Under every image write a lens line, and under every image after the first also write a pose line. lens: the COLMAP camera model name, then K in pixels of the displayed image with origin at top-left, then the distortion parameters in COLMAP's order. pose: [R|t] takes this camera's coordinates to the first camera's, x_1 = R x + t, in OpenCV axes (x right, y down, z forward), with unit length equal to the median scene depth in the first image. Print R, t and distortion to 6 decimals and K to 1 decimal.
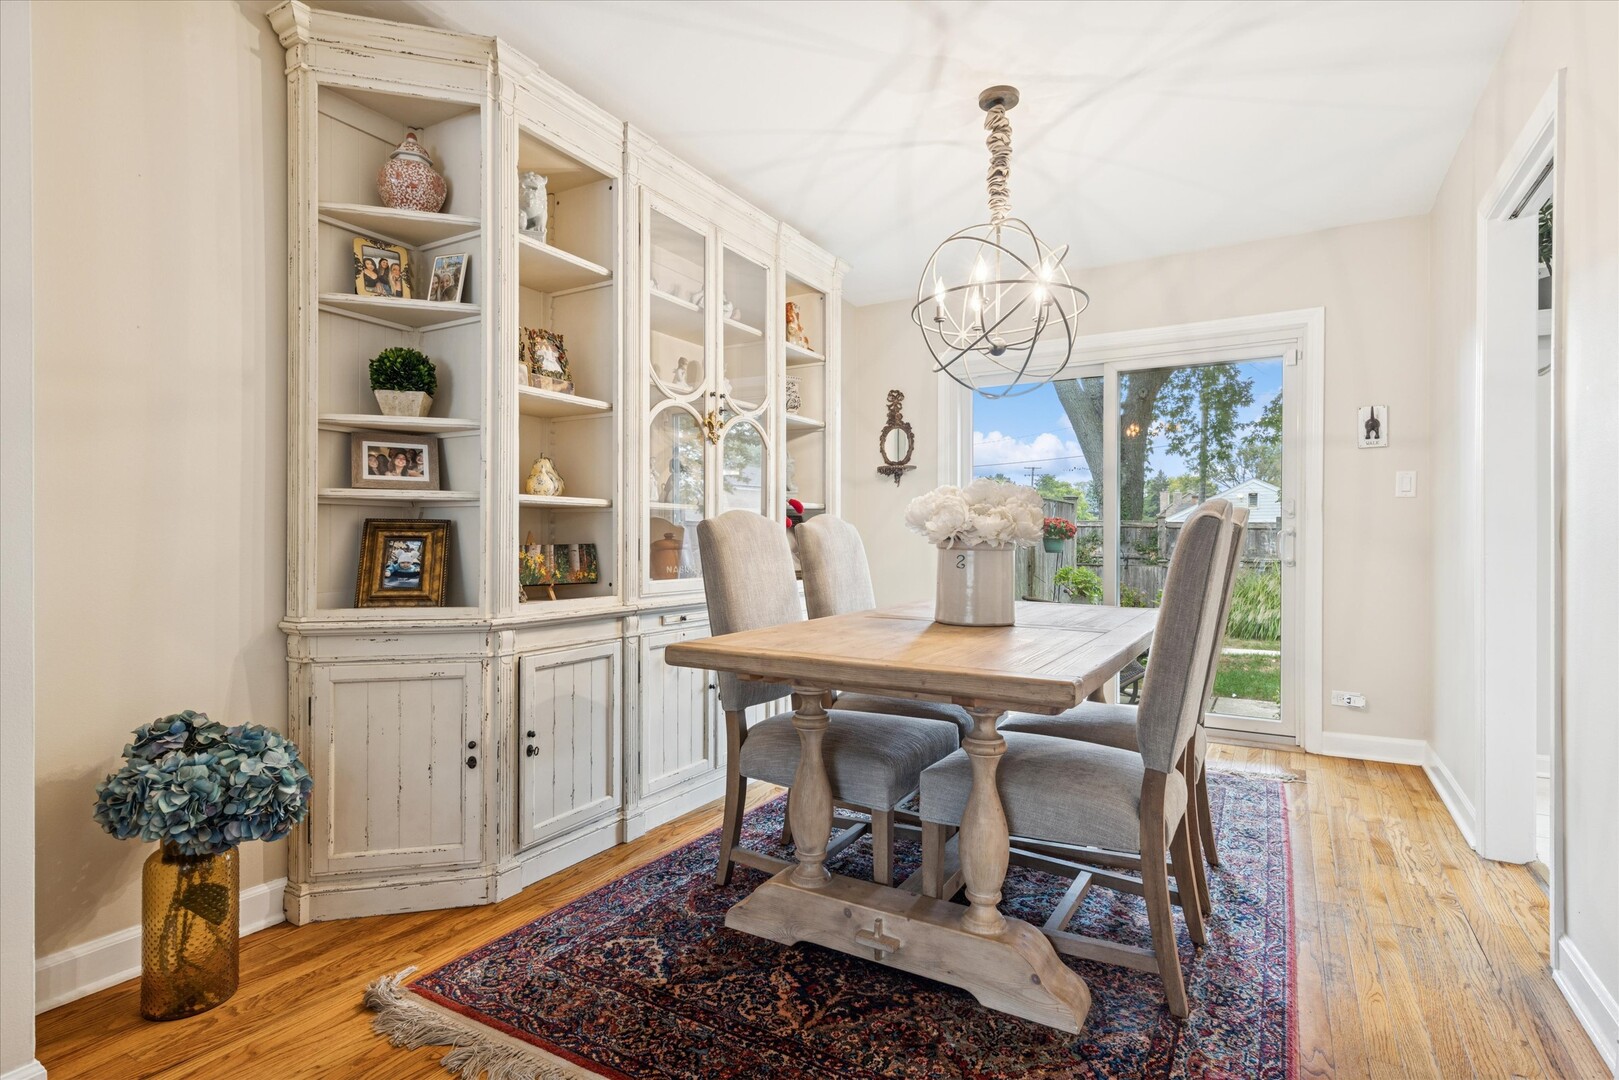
lens RADIAL K [[803.2, 0, 815.9], [0, 803.2, 547.0], [0, 0, 1]] dist [-0.004663, -0.000287]
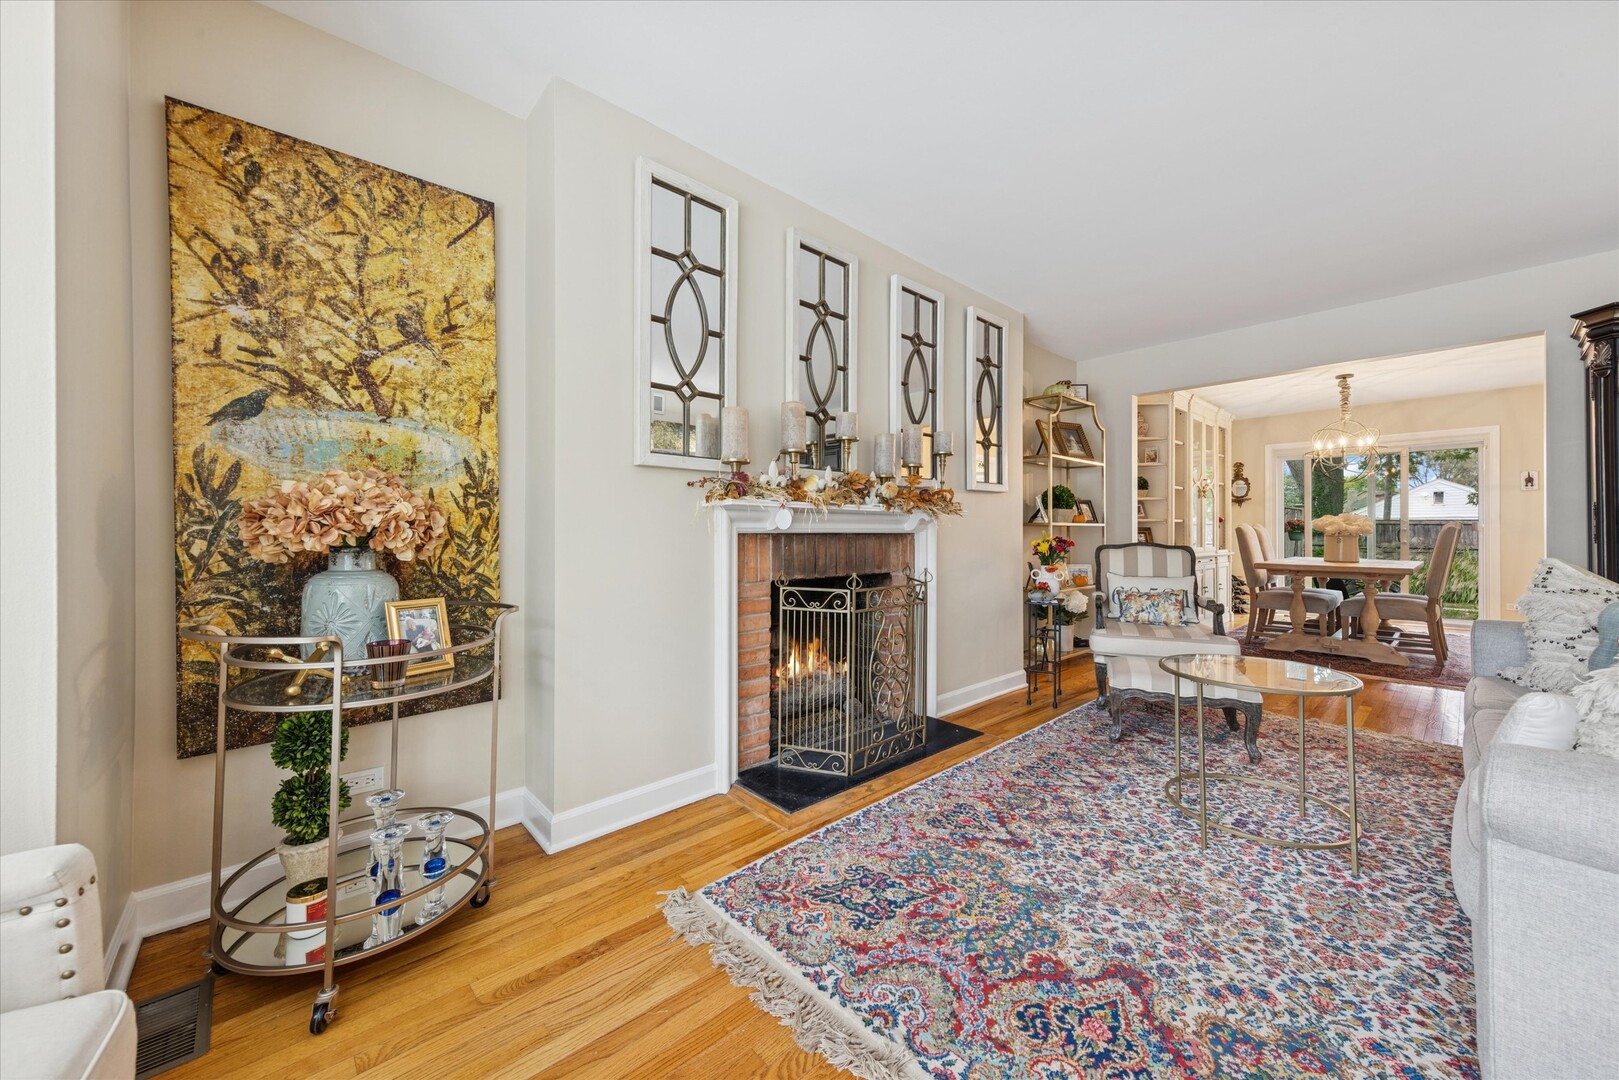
lens RADIAL K [[615.5, 0, 797.2], [0, 615.5, 530.2], [0, 0, 1]] dist [0.002683, 0.000215]
pose [[0.954642, -0.000019, -0.297757, -0.533690], [-0.003549, 0.999928, -0.011444, 0.006810], [0.297736, 0.011981, 0.954573, -0.906301]]
